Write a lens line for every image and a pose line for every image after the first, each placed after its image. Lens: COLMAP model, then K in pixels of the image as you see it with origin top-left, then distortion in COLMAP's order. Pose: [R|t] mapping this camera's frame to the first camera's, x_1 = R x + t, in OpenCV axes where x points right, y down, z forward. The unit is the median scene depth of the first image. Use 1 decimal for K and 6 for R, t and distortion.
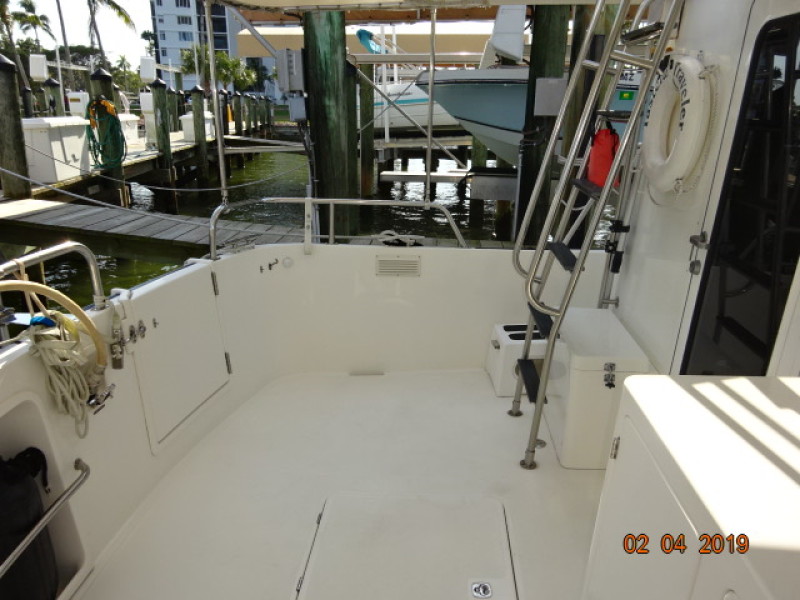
lens RADIAL K [[581.5, 0, 399.0], [0, 581.5, 301.7], [0, 0, 1]] dist [-0.004092, -0.003879]
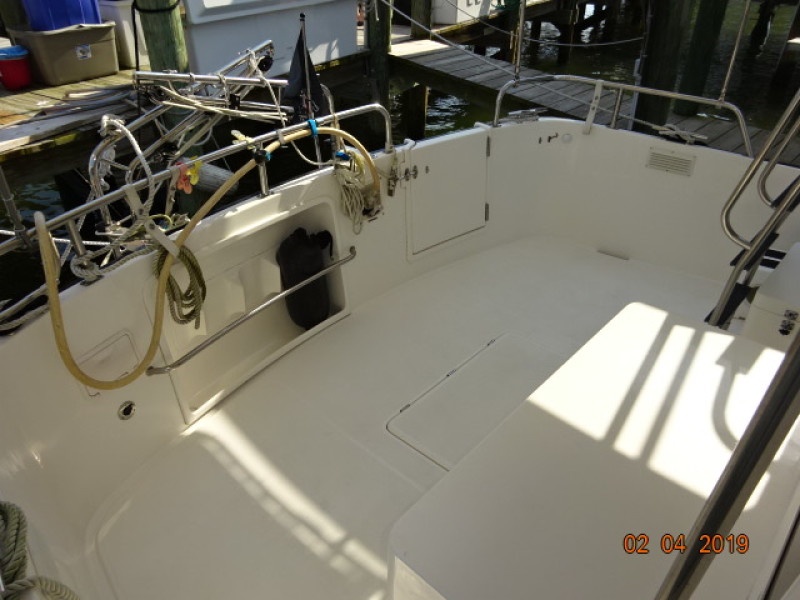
lens RADIAL K [[581.5, 0, 402.1], [0, 581.5, 298.5], [0, 0, 1]] dist [-0.004092, -0.003879]
pose [[0.771576, 0.337394, -0.539292, 0.395966], [-0.187510, 0.930720, 0.314007, -0.104969], [0.607874, -0.141157, 0.781386, -0.158180]]
